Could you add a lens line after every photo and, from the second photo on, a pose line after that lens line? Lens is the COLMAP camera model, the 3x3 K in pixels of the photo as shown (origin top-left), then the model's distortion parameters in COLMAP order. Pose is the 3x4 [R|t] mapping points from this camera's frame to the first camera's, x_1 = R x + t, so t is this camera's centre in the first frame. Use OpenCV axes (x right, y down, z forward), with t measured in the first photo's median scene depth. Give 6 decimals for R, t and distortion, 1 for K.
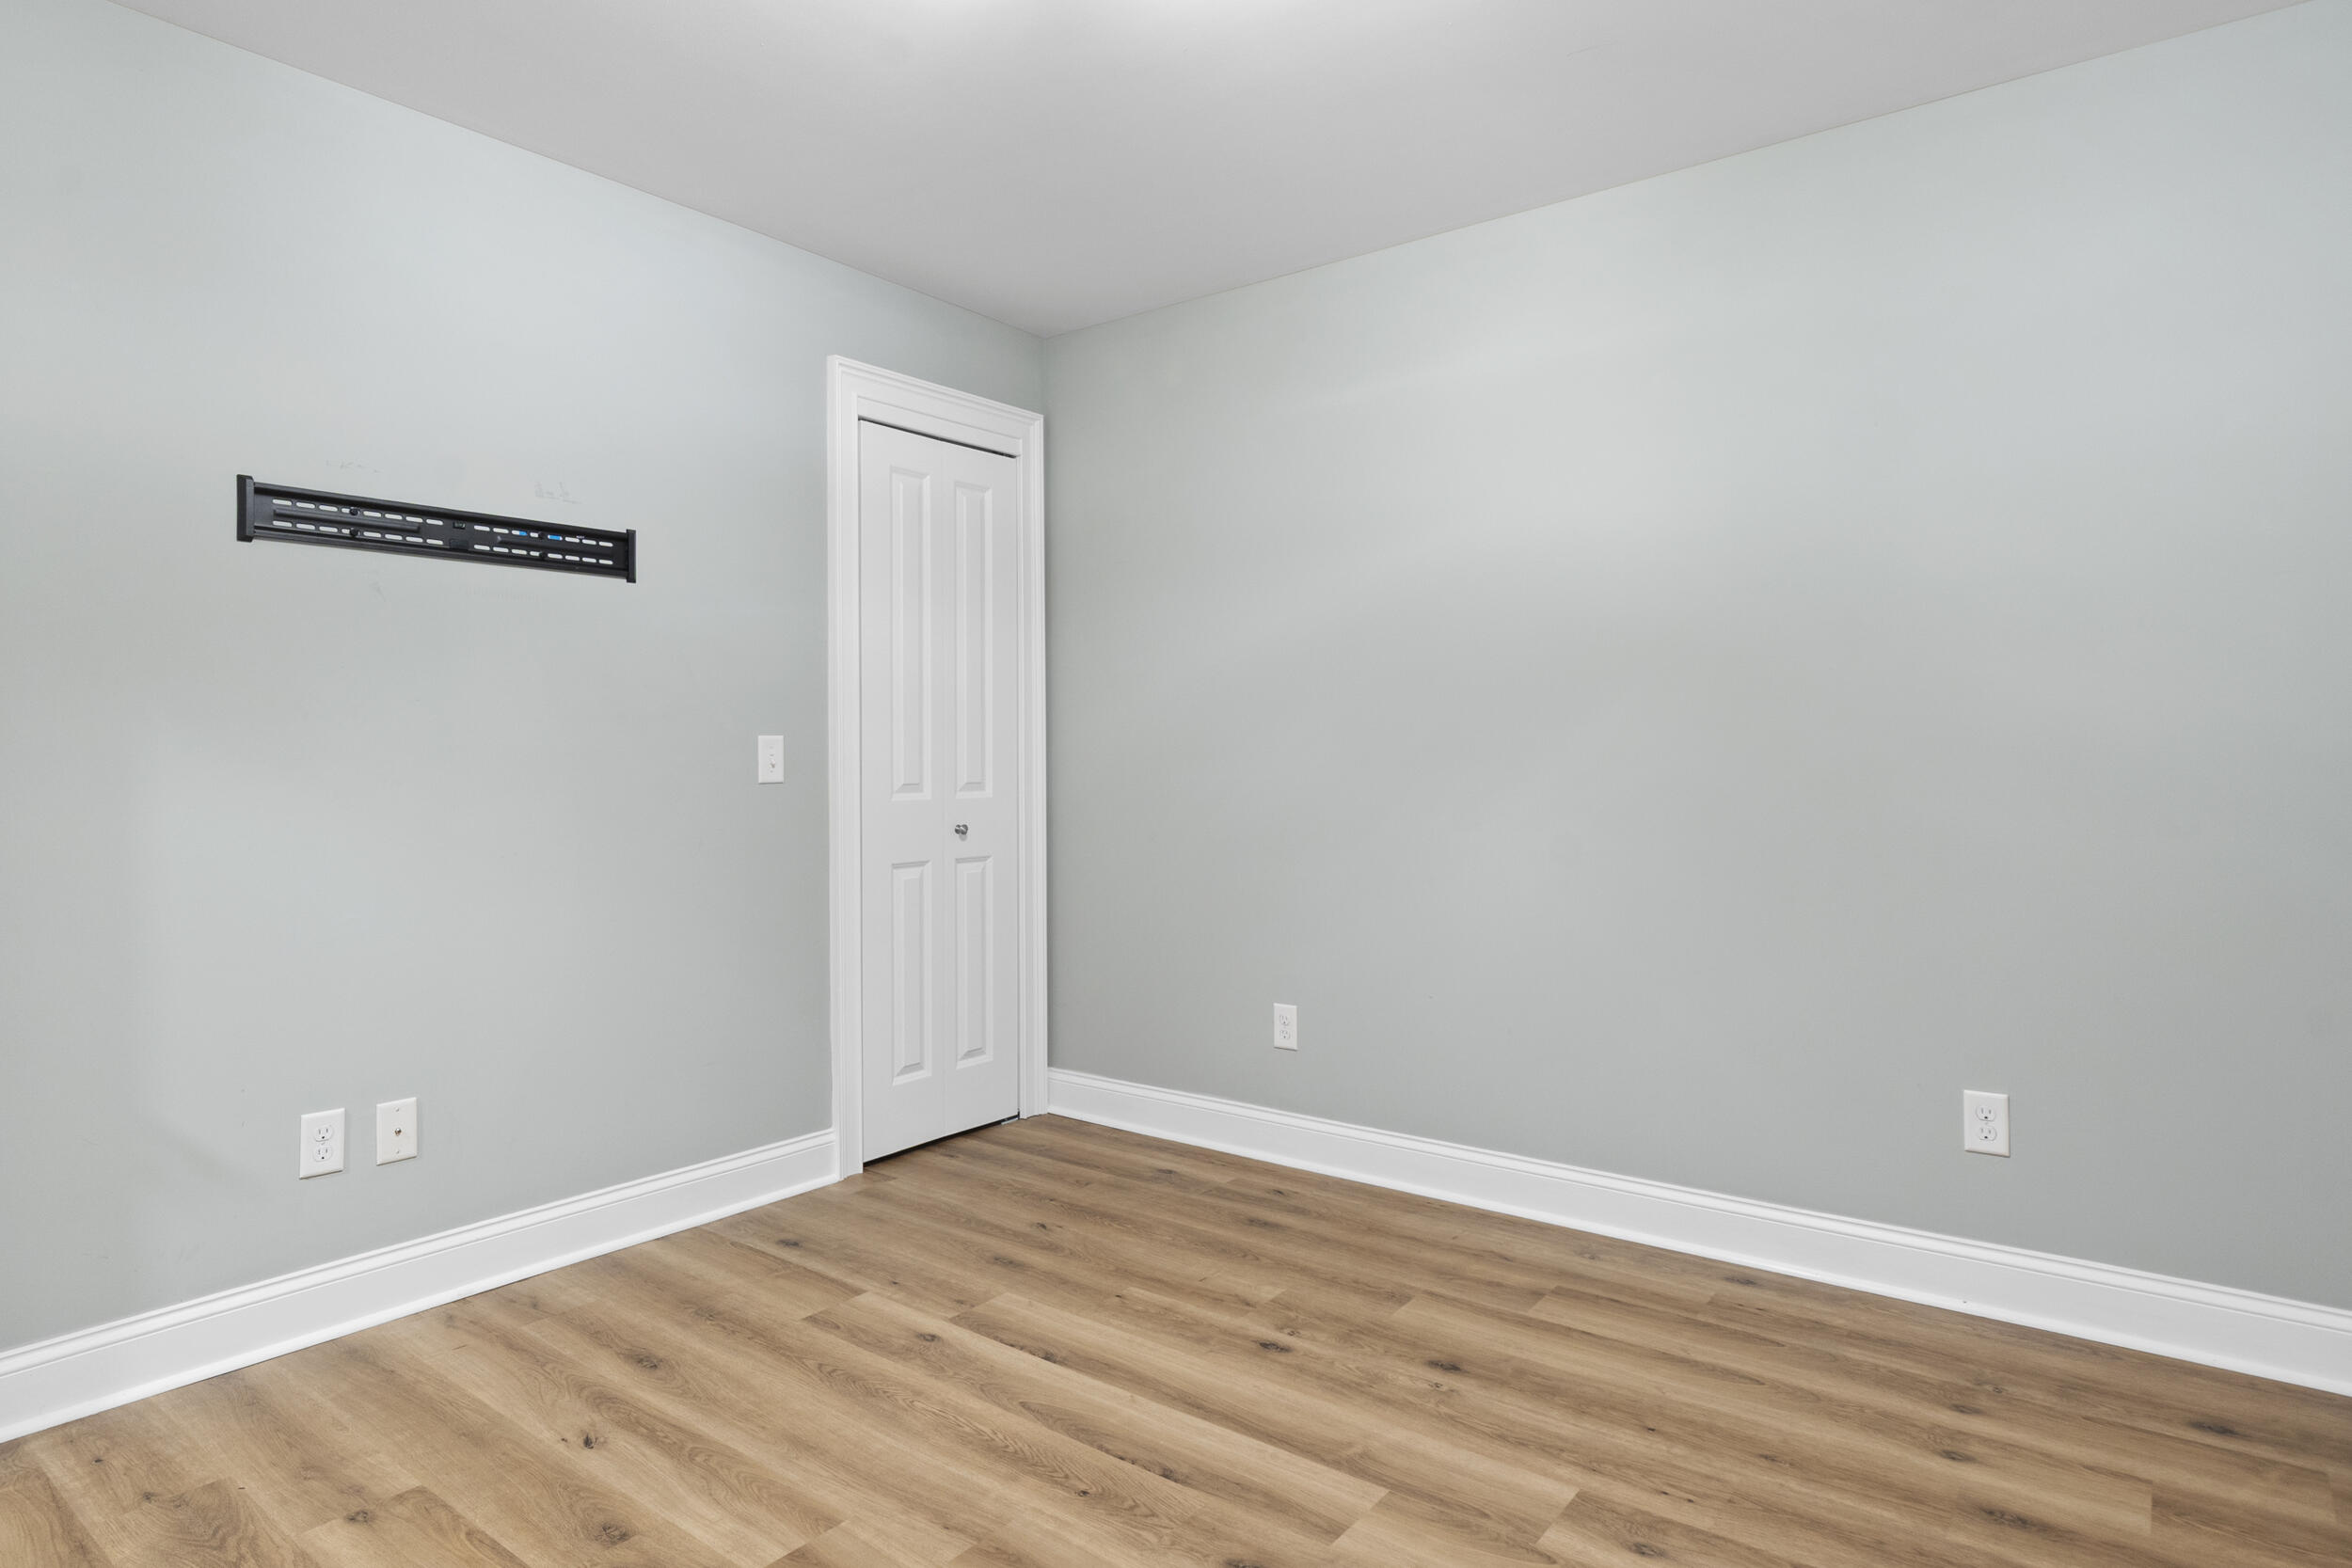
lens RADIAL K [[1354.1, 0, 1176.0], [0, 1354.1, 784.0], [0, 0, 1]] dist [0.000735, 0.001016]
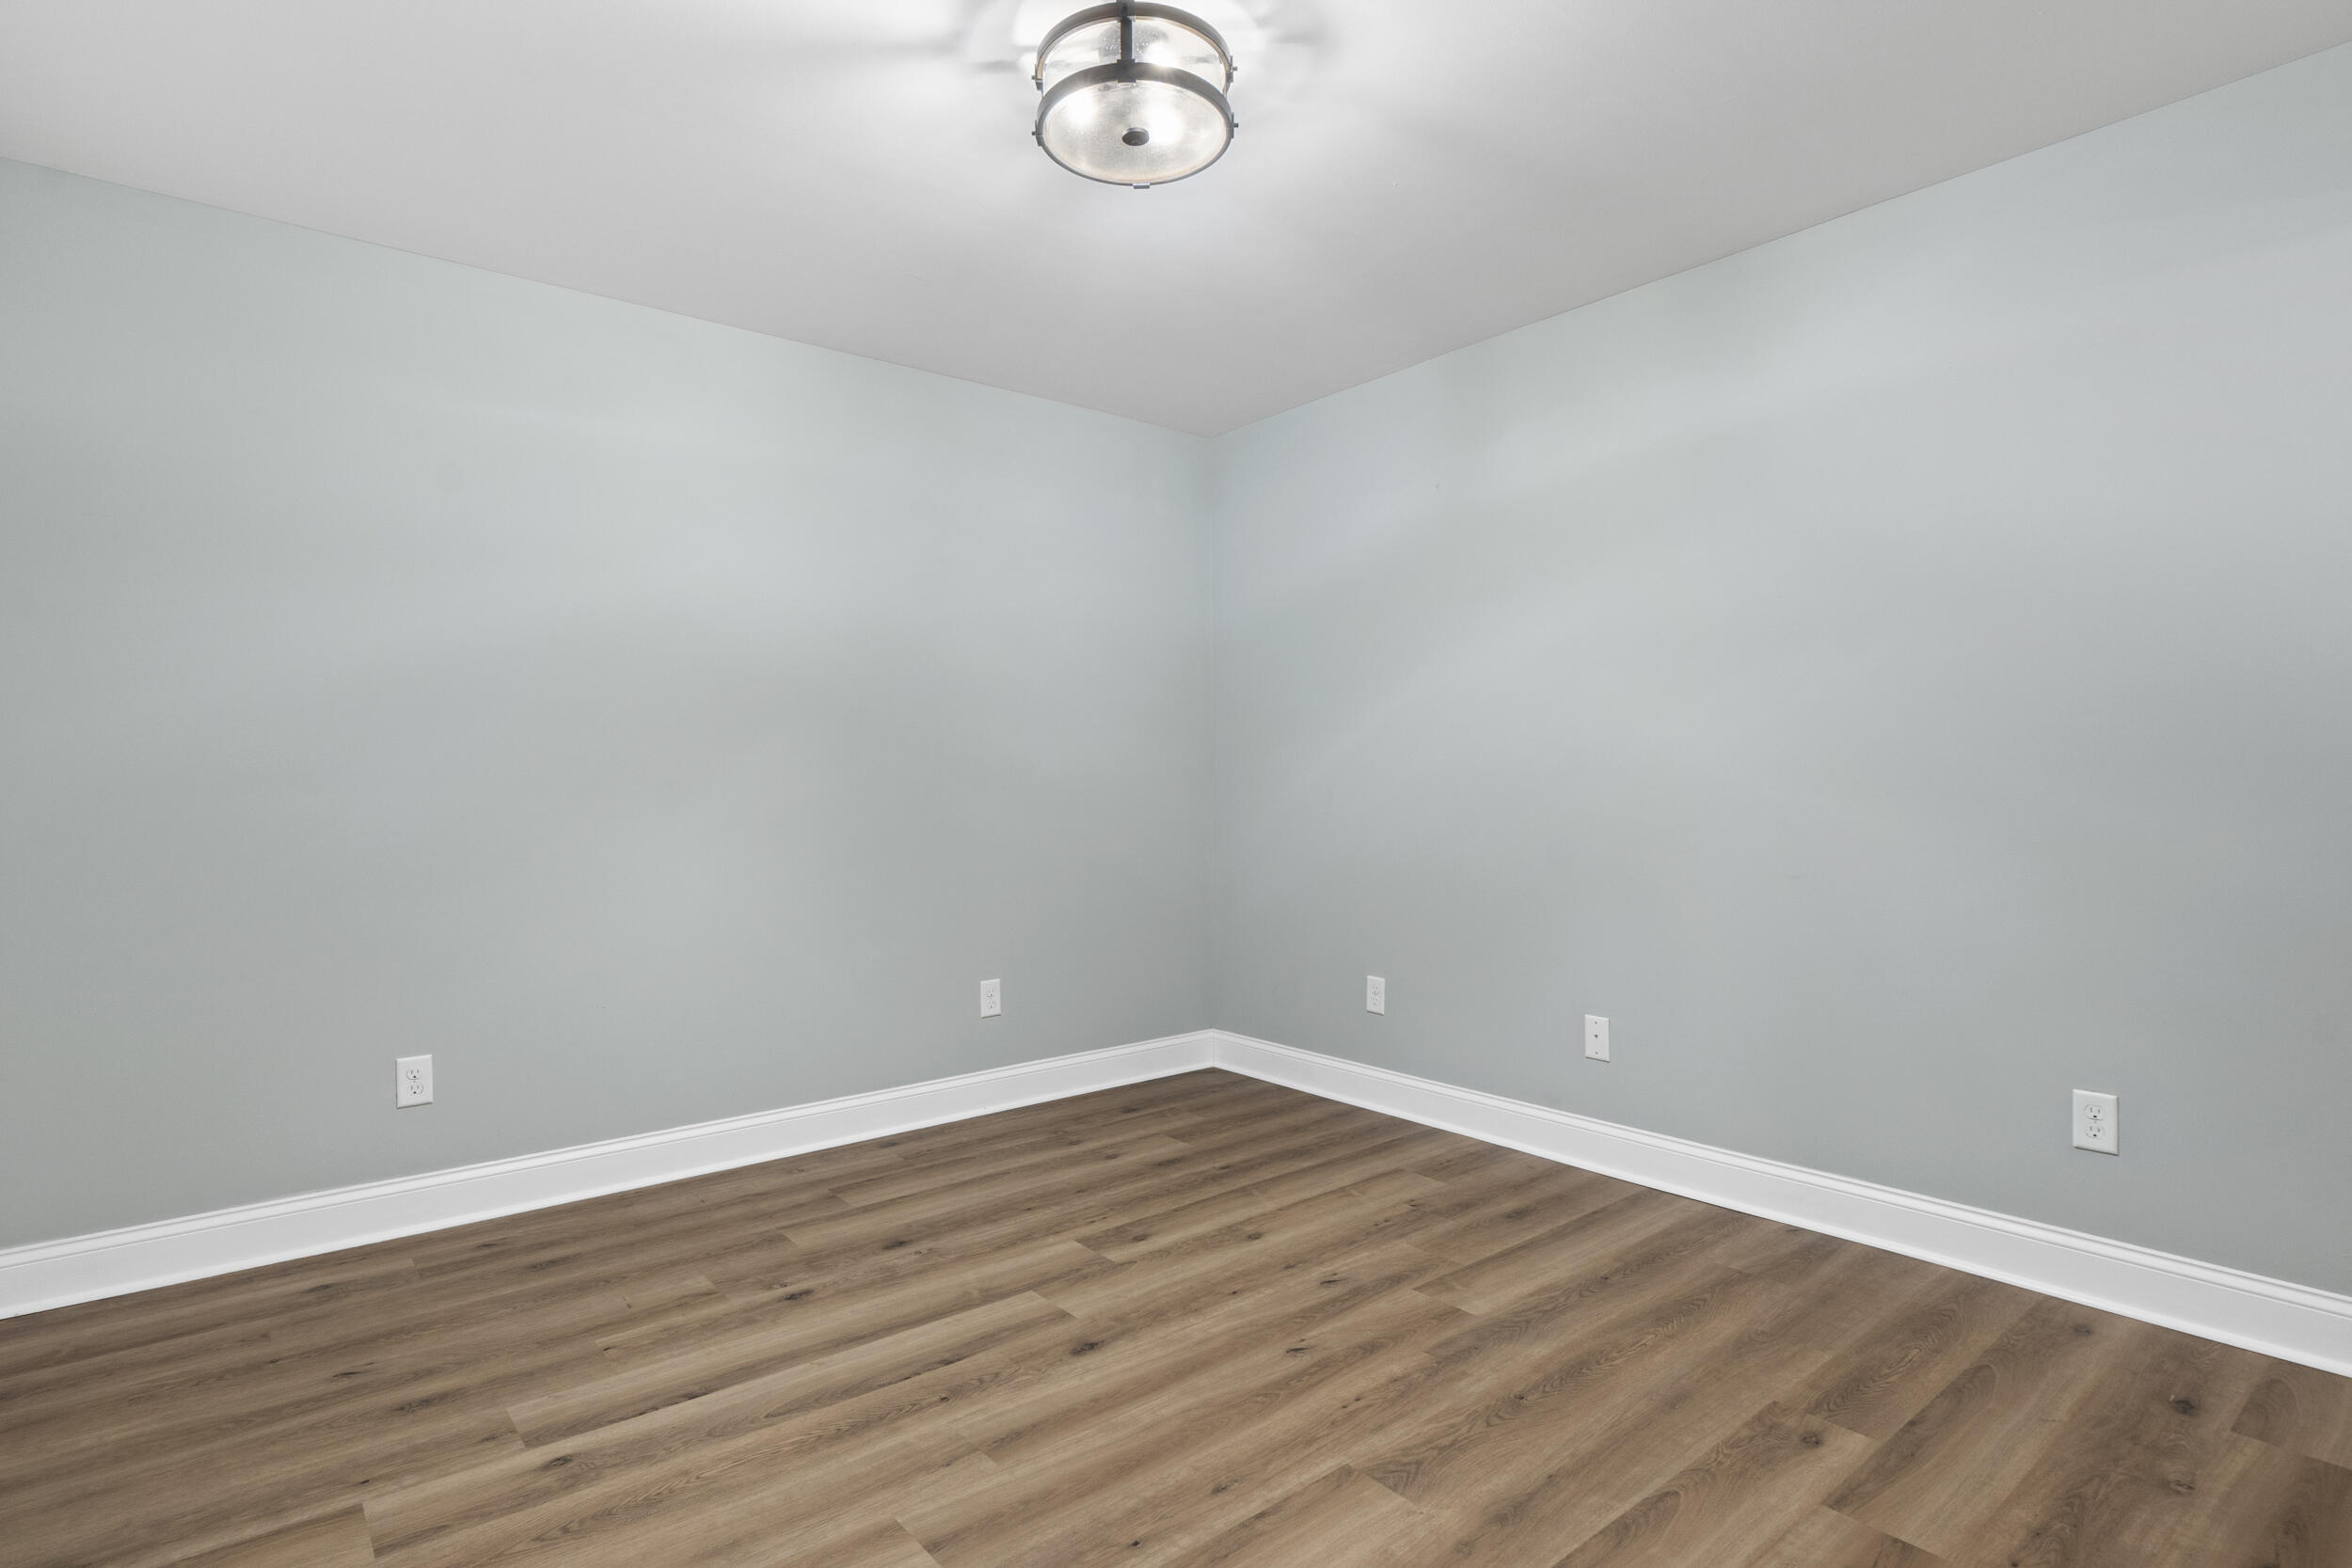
lens RADIAL K [[1227.8, 0, 1176.0], [0, 1227.8, 784.0], [0, 0, 1]] dist [-0.002027, 0.000855]
pose [[0.198474, 0.003310, 0.980101, -0.869774], [0.025128, 0.999648, -0.008465, 0.000420], [-0.979784, 0.026308, 0.198321, 0.462979]]
